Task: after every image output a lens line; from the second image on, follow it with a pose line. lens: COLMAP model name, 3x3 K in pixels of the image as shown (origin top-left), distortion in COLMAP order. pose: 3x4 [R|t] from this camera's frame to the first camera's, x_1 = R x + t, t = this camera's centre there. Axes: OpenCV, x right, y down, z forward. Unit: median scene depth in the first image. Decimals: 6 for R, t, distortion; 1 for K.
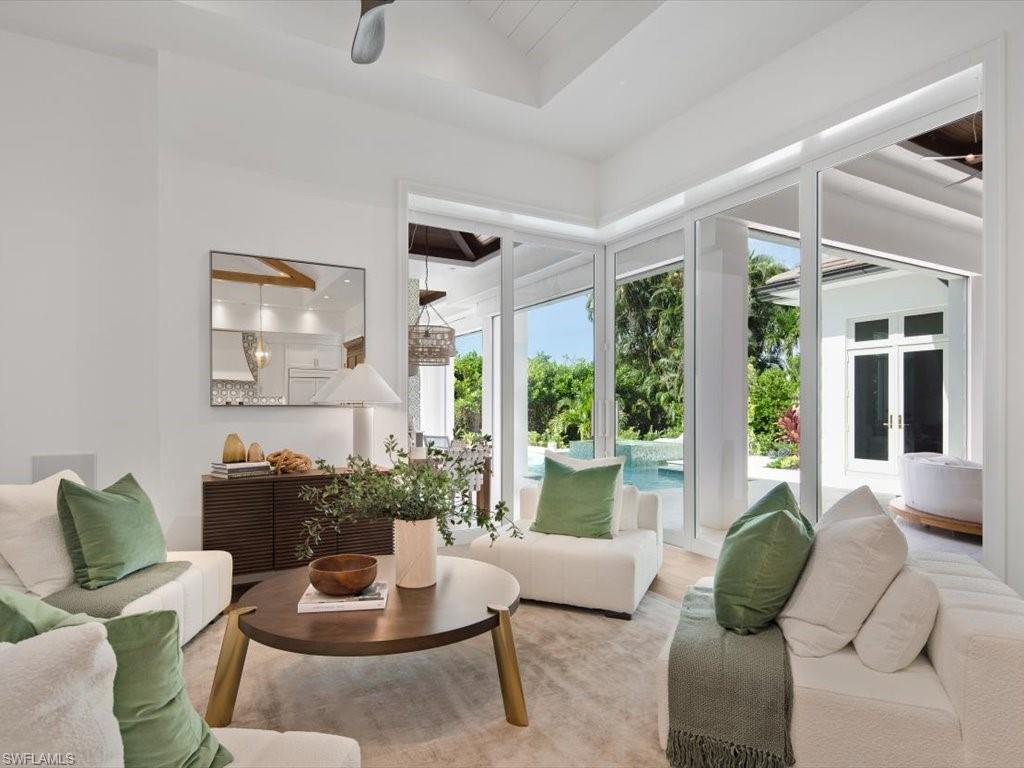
lens RADIAL K [[574.8, 0, 516.4], [0, 574.8, 409.6], [0, 0, 1]] dist [0.014430, -0.010467]
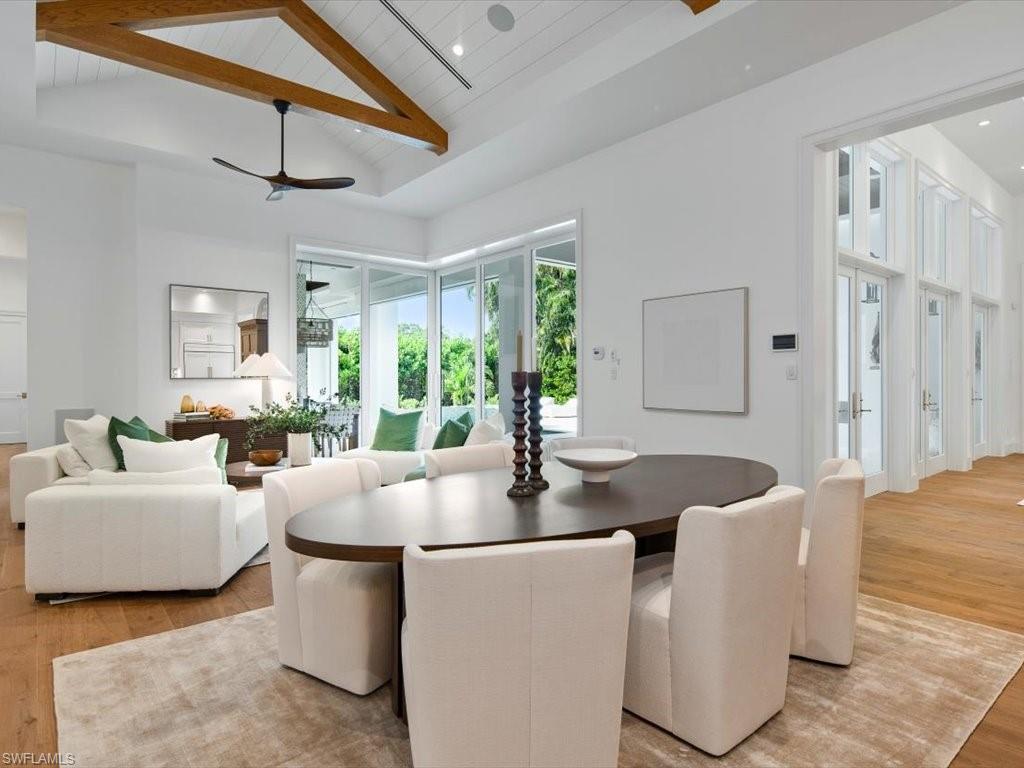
lens RADIAL K [[574.8, 0, 513.5], [0, 574.8, 380.6], [0, 0, 1]] dist [0.014430, -0.010467]
pose [[0.984773, -0.003179, 0.173816, 0.074895], [0.002743, 0.999992, 0.002750, -0.001424], [-0.173824, -0.002231, 0.984774, -0.402698]]
